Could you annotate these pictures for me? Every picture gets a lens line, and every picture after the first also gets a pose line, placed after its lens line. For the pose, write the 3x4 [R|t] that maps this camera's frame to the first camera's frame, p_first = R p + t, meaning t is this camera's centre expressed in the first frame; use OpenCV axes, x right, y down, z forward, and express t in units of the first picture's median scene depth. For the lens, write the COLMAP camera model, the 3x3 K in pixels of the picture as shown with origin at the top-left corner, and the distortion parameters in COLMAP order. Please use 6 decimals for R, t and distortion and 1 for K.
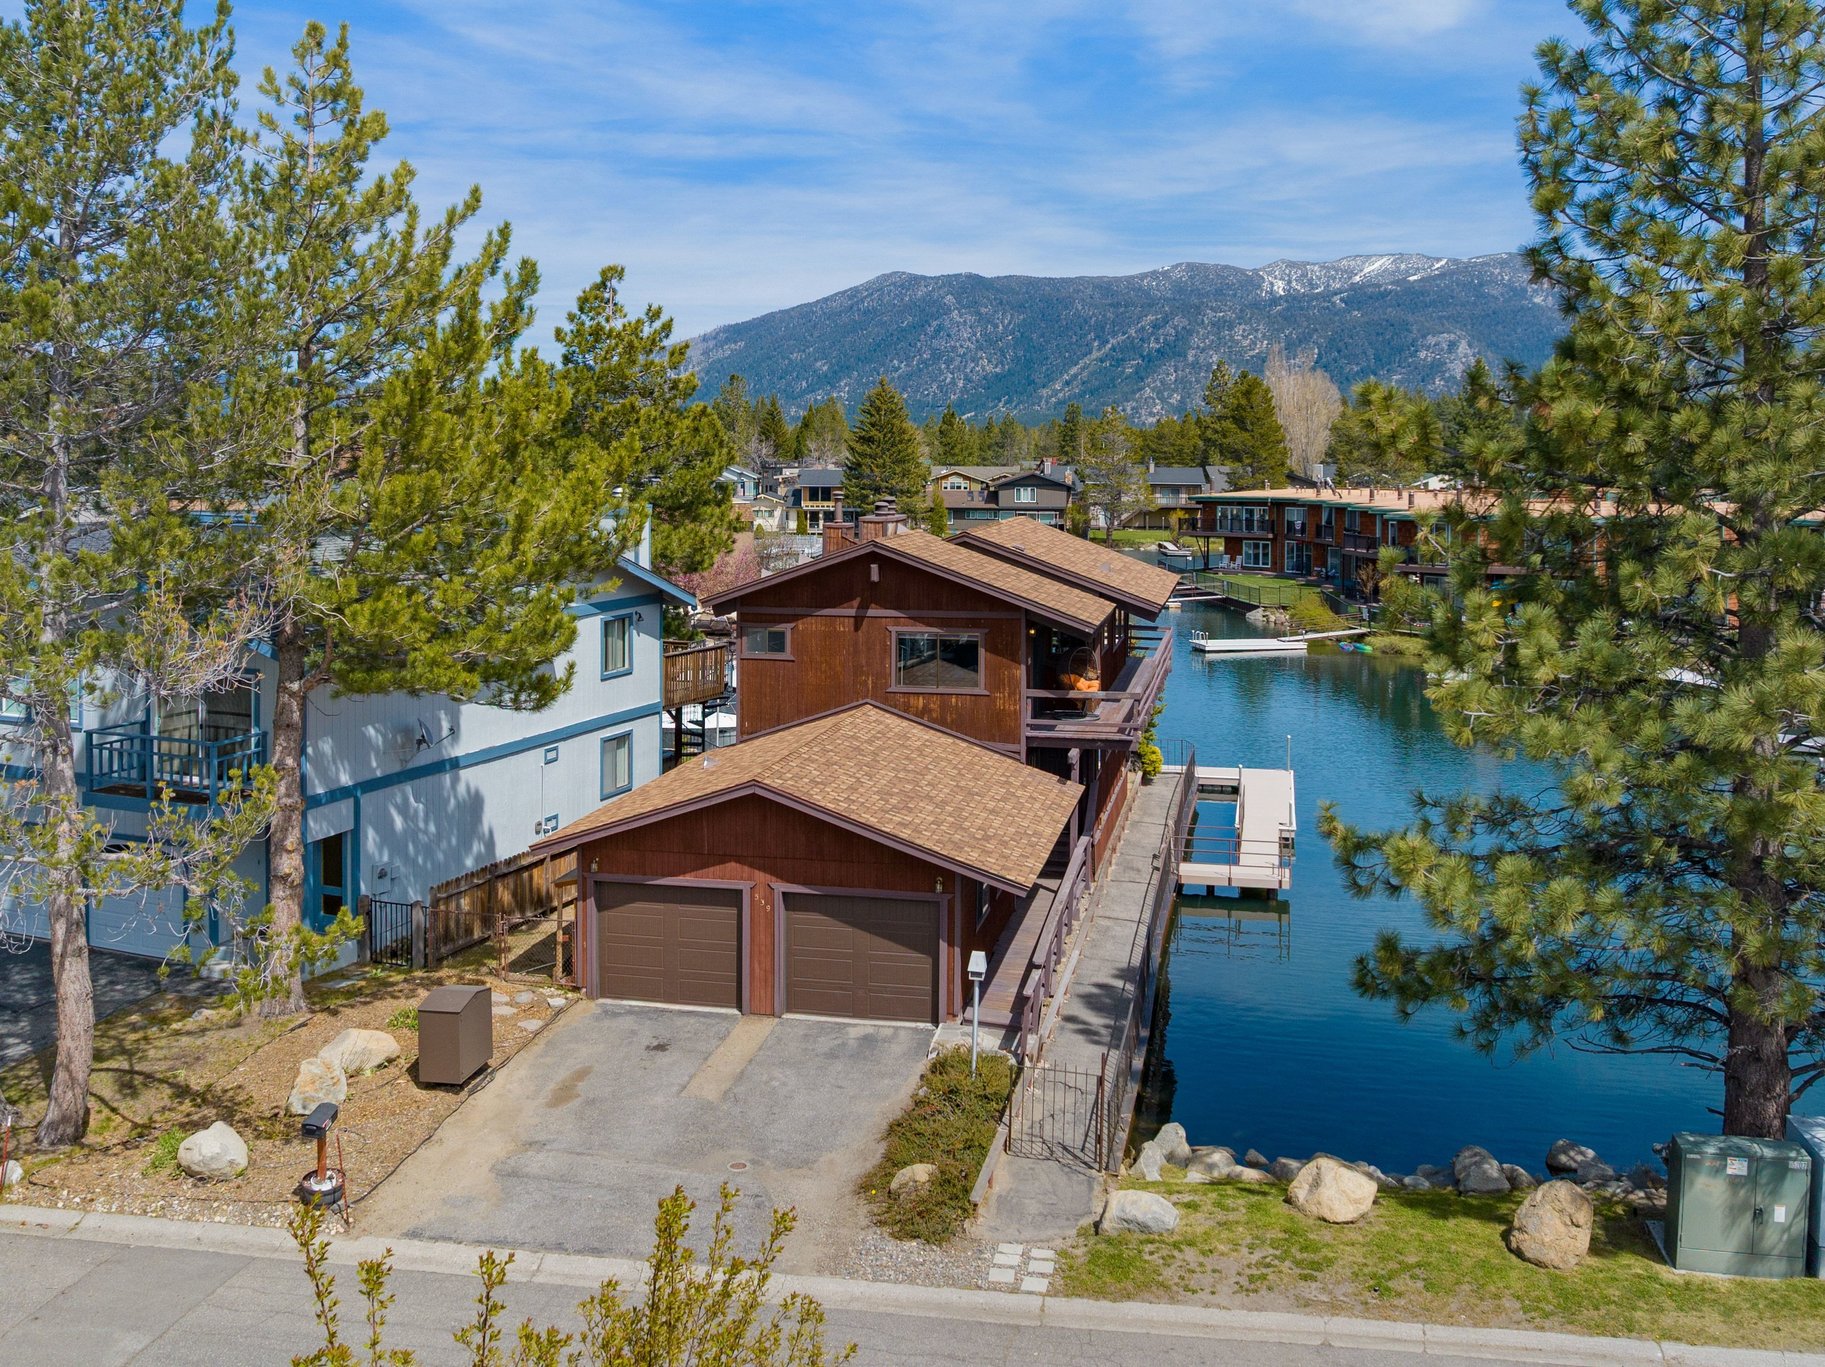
lens RADIAL K [[1695.6, 0, 902.8], [0, 1695.6, 469.2], [0, 0, 1]] dist [-0.028368, -0.032159]
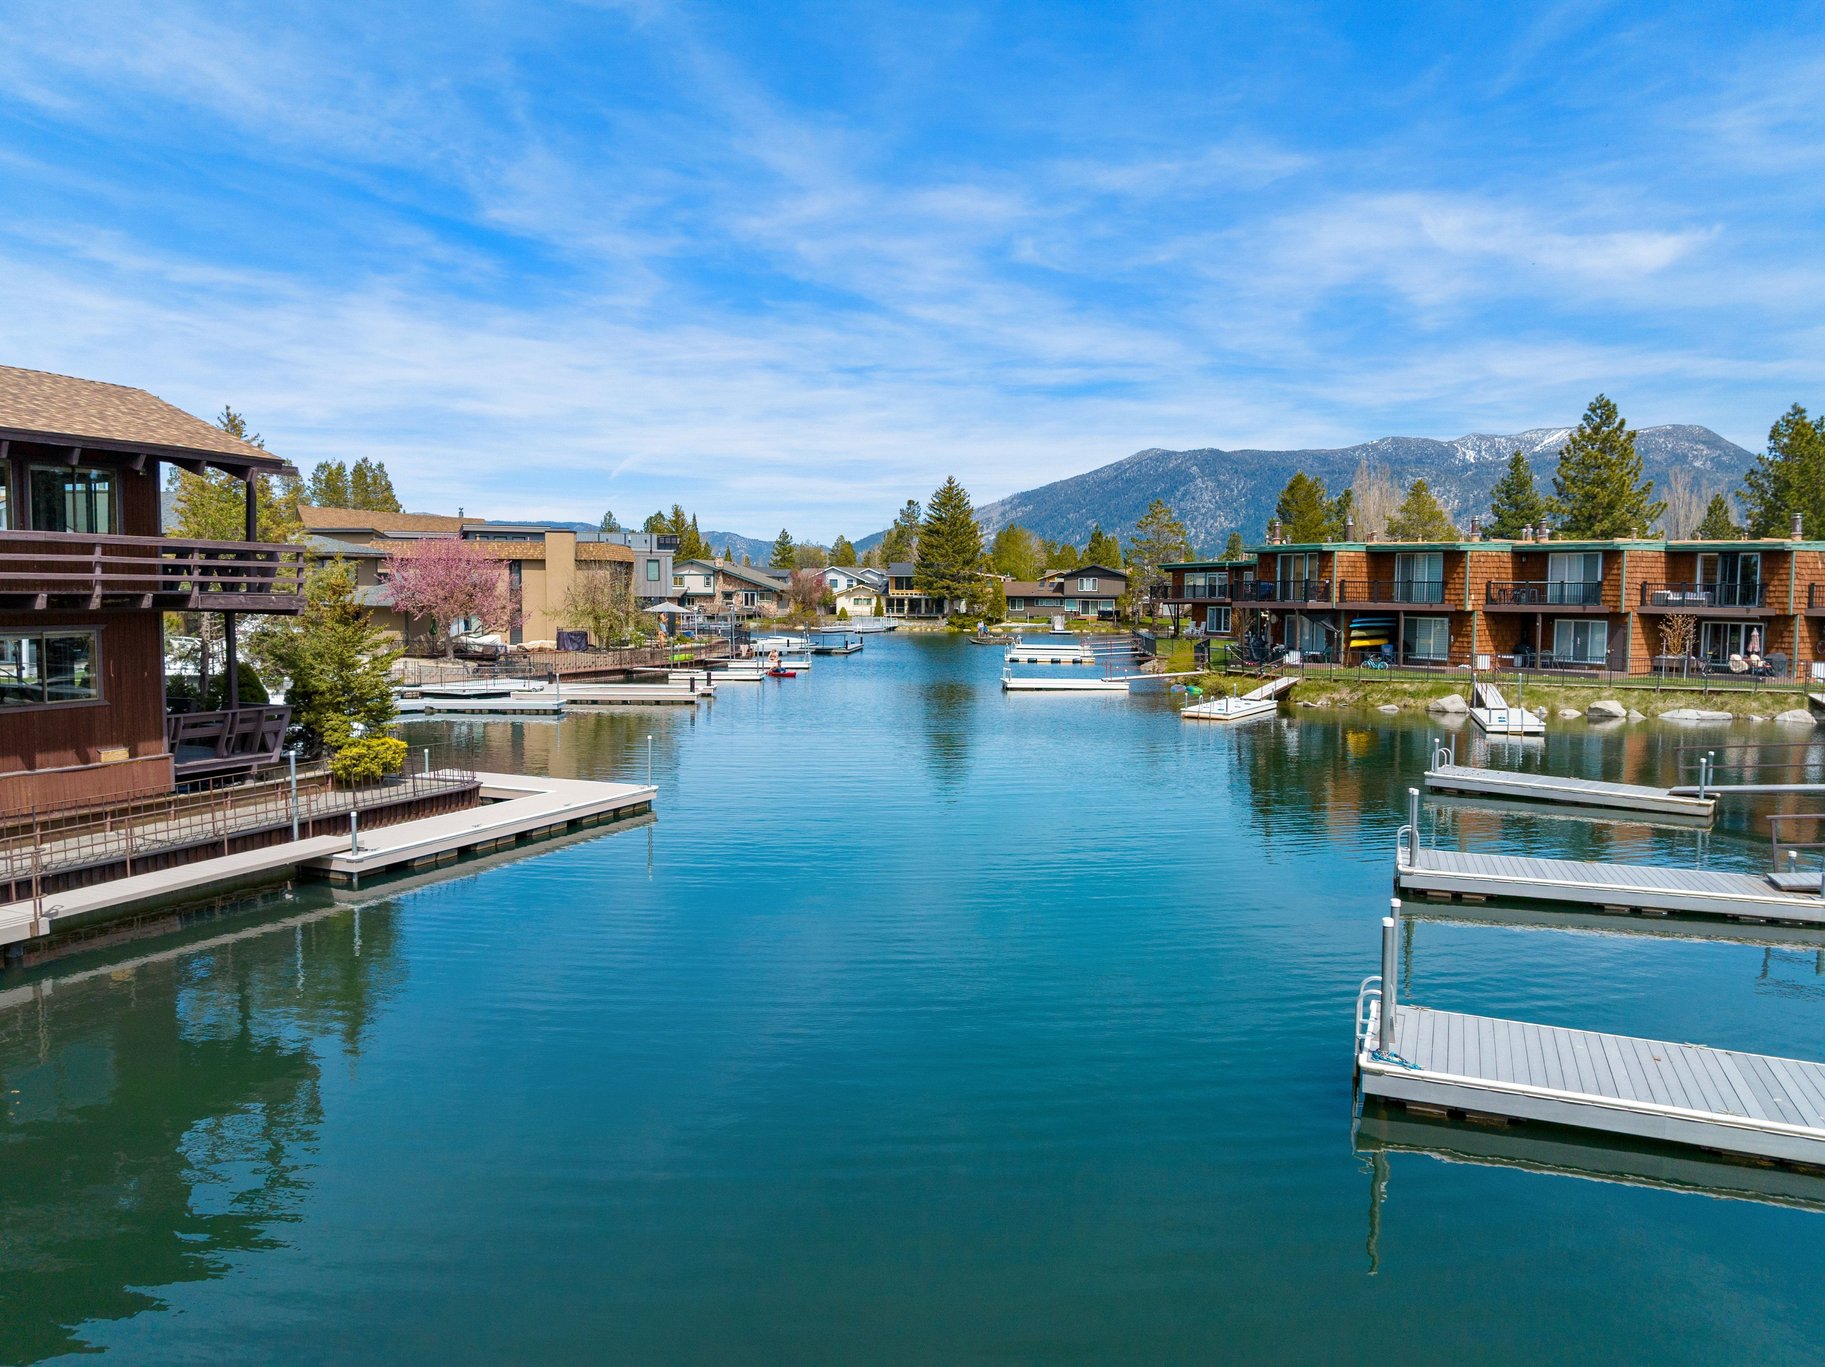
lens RADIAL K [[1295.3, 0, 912.5], [0, 1295.3, 683.5], [0, 0, 1]] dist [-0.037042, 0.002397]
pose [[0.981761, 0.015058, -0.189521, 0.822859], [-0.003631, 0.998162, 0.060494, 0.196620], [0.190083, -0.058703, 0.980011, 0.955335]]
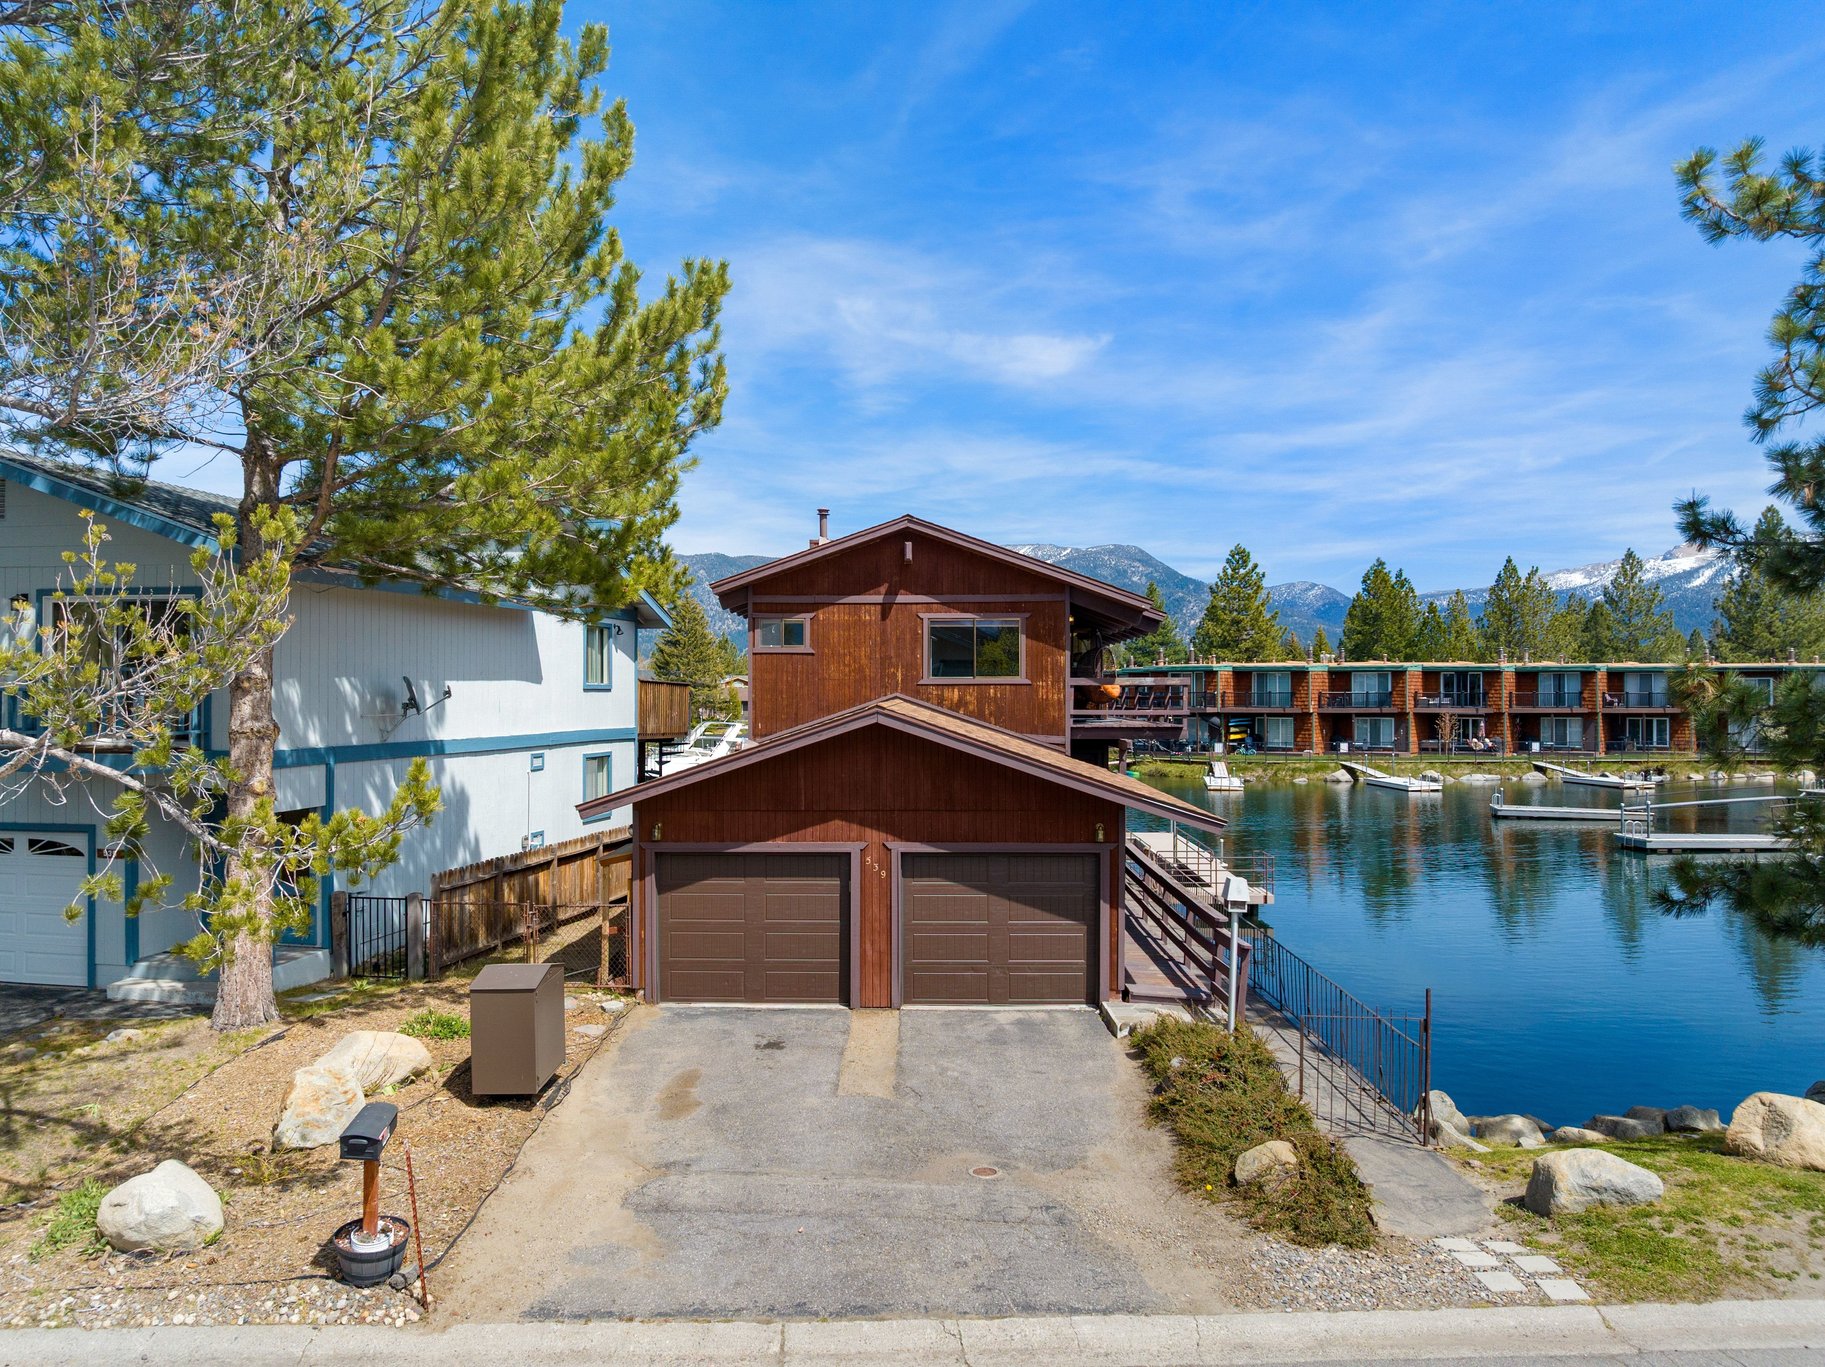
lens RADIAL K [[1295.3, 0, 912.5], [0, 1295.3, 683.5], [0, 0, 1]] dist [-0.037042, 0.002397]
pose [[0.981932, -0.002508, 0.189218, -0.182796], [0.005775, 0.999844, -0.016717, 0.179212], [-0.189147, 0.017507, 0.981793, 0.390251]]
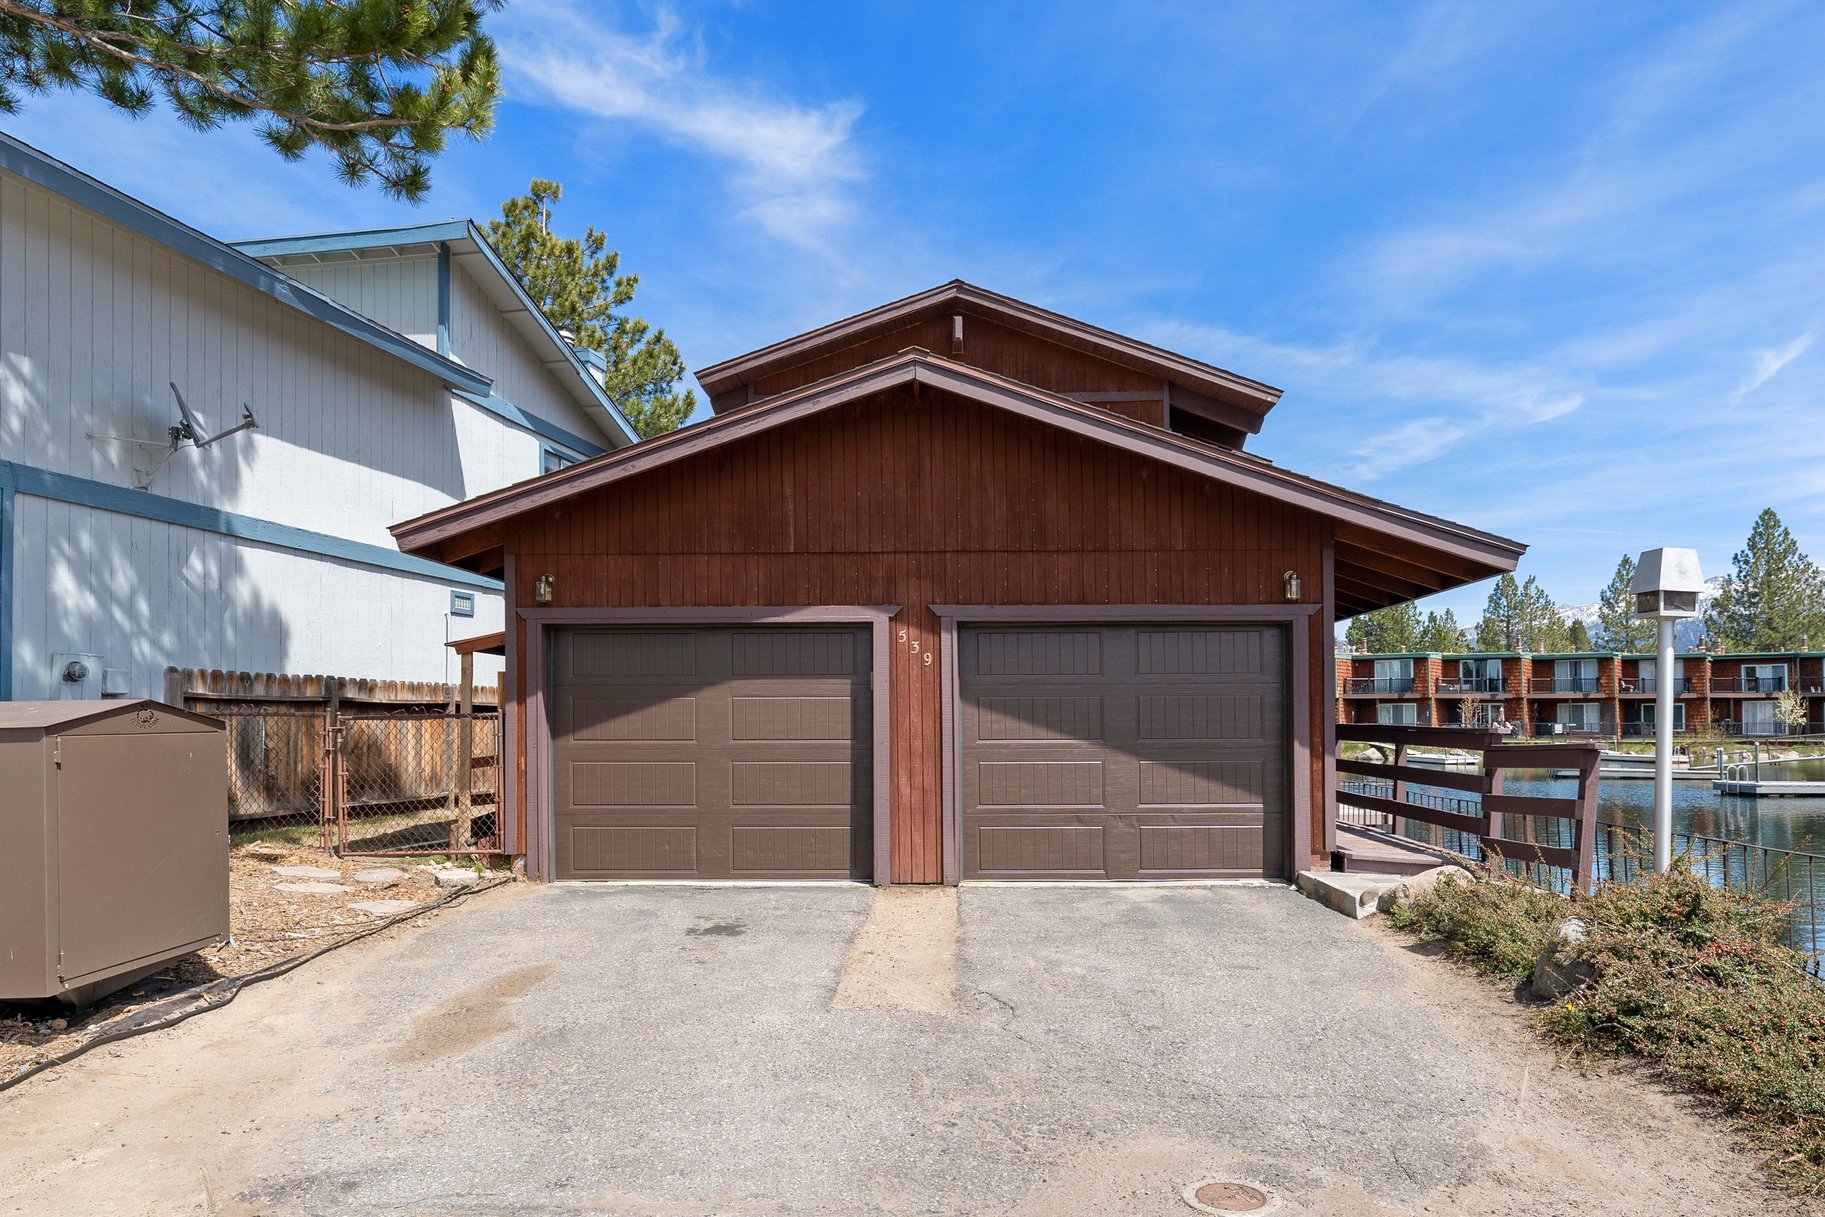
lens RADIAL K [[1117.2, 0, 957.8], [0, 1117.2, 715.4], [0, 0, 1]] dist [0.002500, 0.000833]
pose [[0.980807, -0.007382, 0.194841, -0.133425], [0.010927, 0.999794, -0.017124, 0.281511], [-0.194675, 0.018924, 0.980685, 0.689073]]
